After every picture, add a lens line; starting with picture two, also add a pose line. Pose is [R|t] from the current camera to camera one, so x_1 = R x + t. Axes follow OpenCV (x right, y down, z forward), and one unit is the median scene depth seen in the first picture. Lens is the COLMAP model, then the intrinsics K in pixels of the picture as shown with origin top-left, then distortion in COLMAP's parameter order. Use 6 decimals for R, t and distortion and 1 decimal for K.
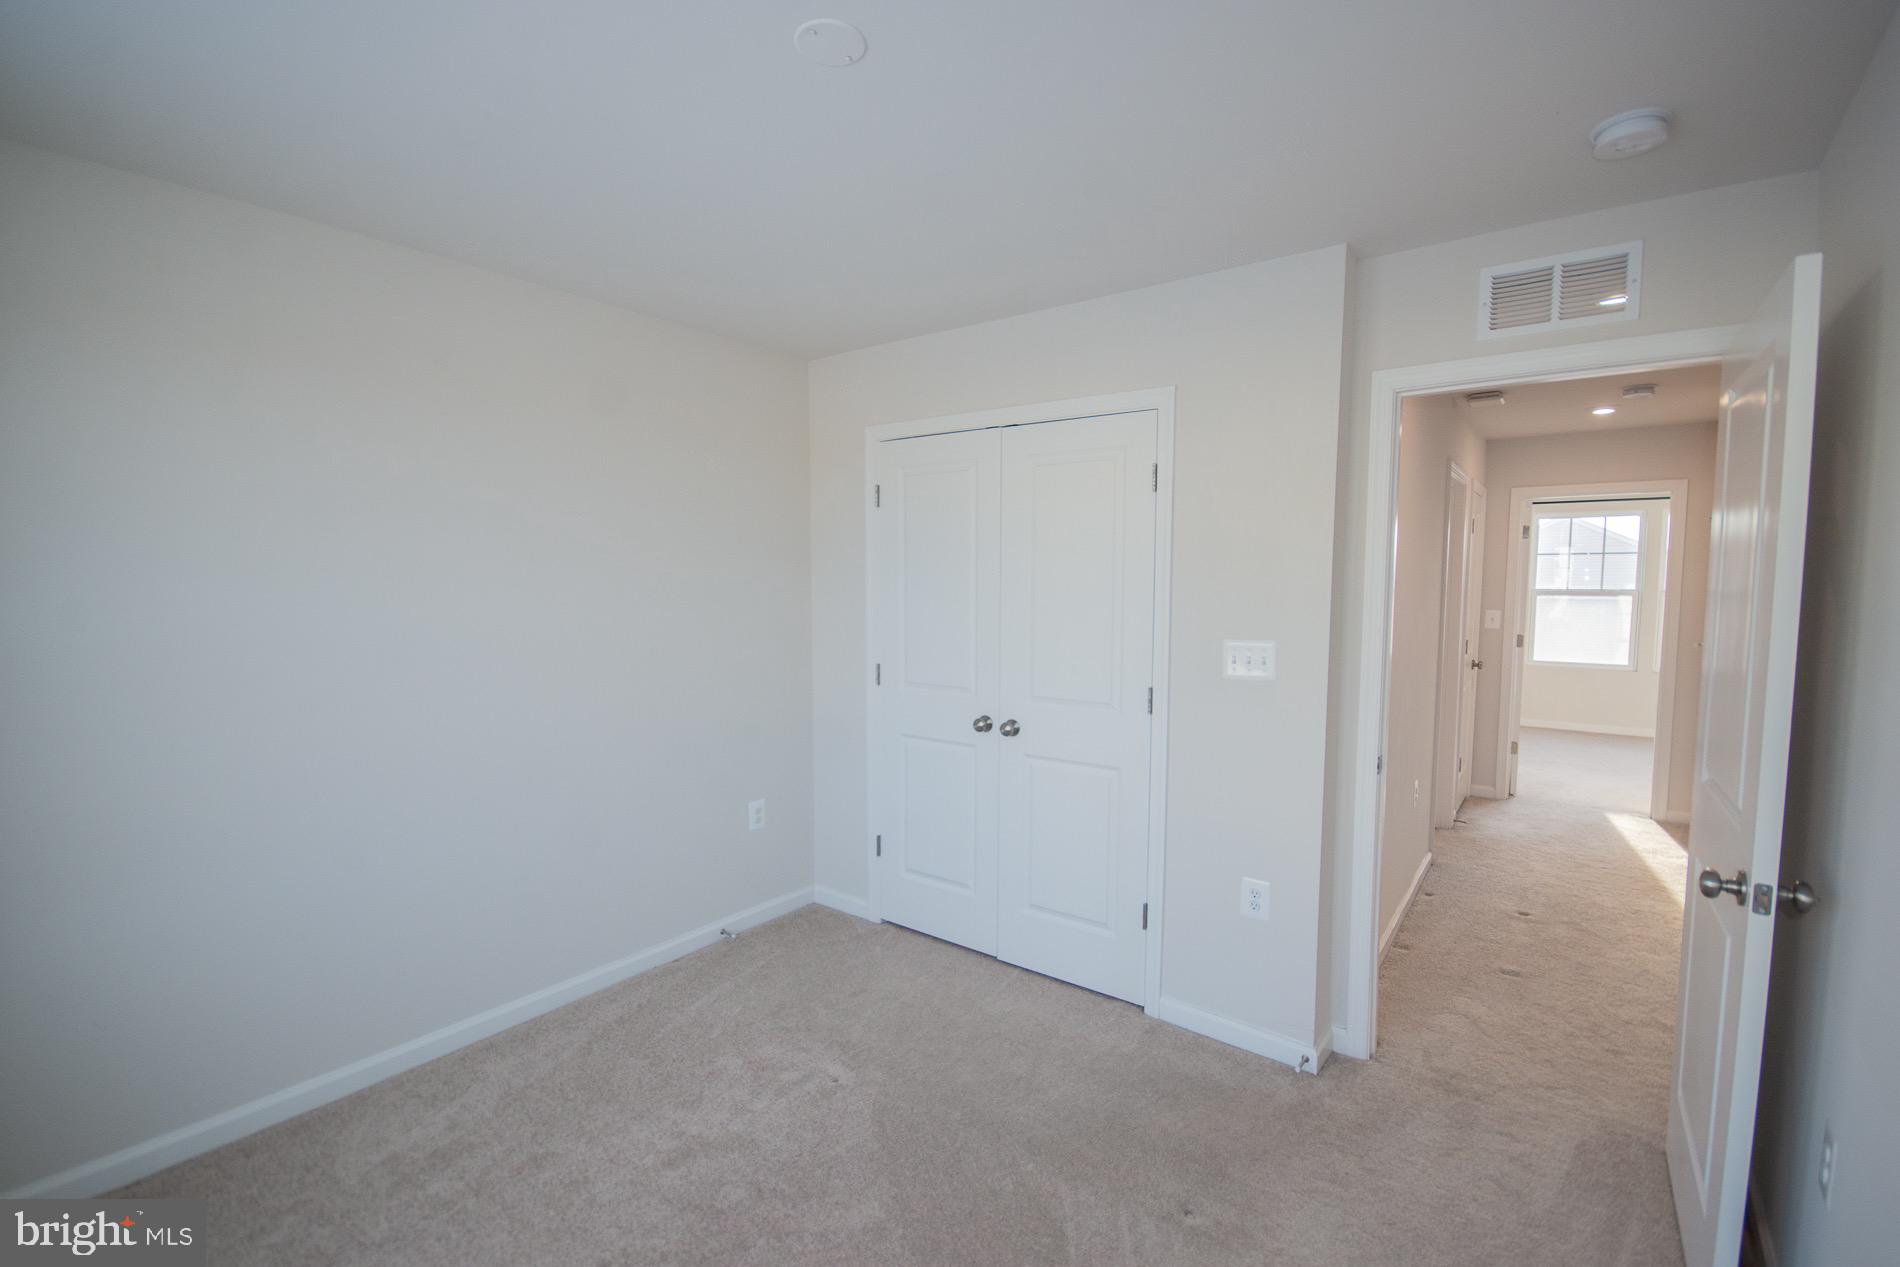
lens RADIAL K [[829.4, 0, 949.9], [0, 829.4, 640.5], [0, 0, 1]] dist [0.014404, -0.013057]
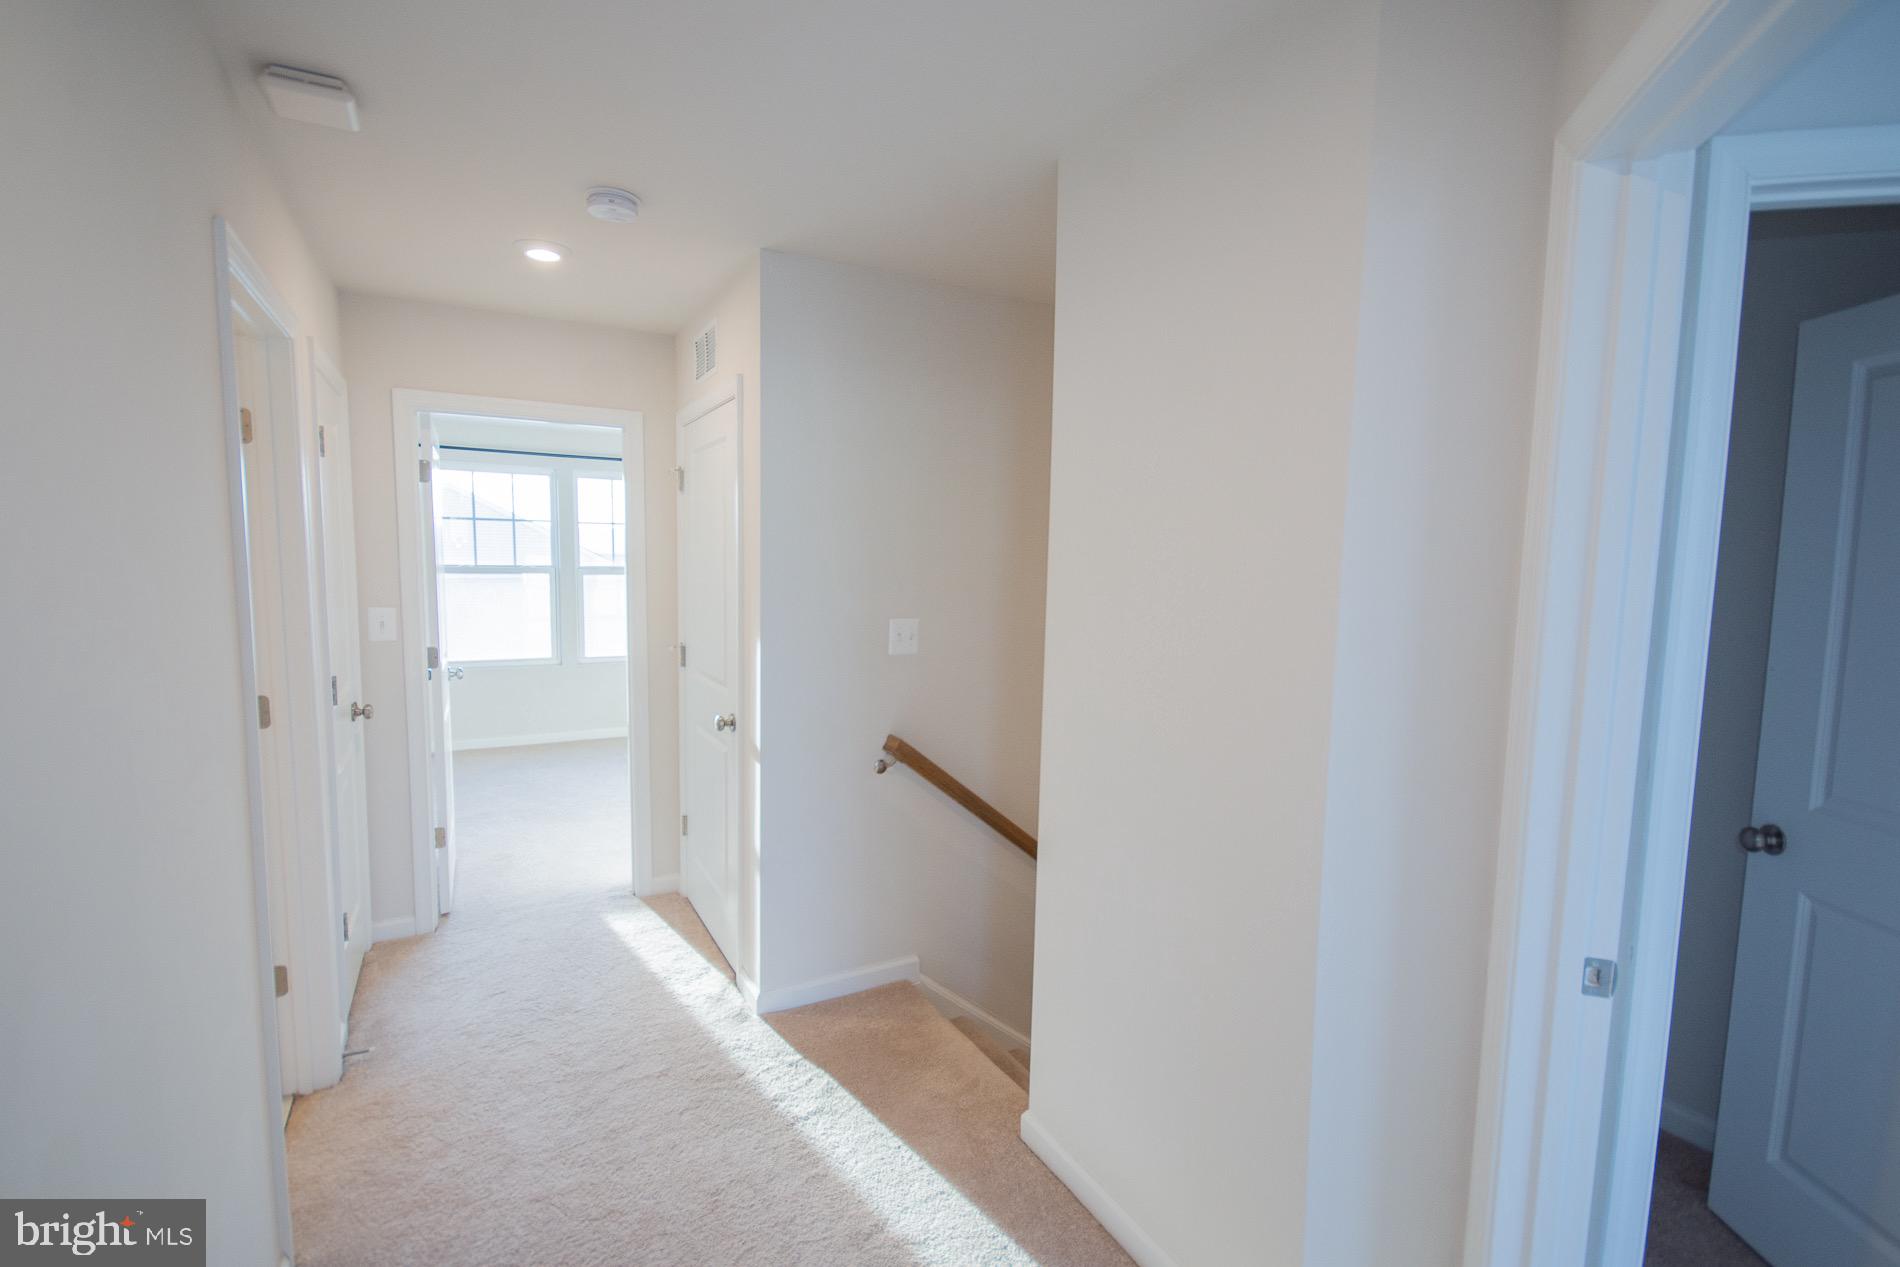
lens RADIAL K [[865.9, 0, 944.4], [0, 865.9, 644.7], [0, 0, 1]] dist [0.001230, 0.000092]
pose [[0.404637, -0.088096, 0.910224, 0.278719], [0.054633, 0.995900, 0.072101, -0.033286], [-0.912844, 0.020553, 0.407790, 0.426000]]
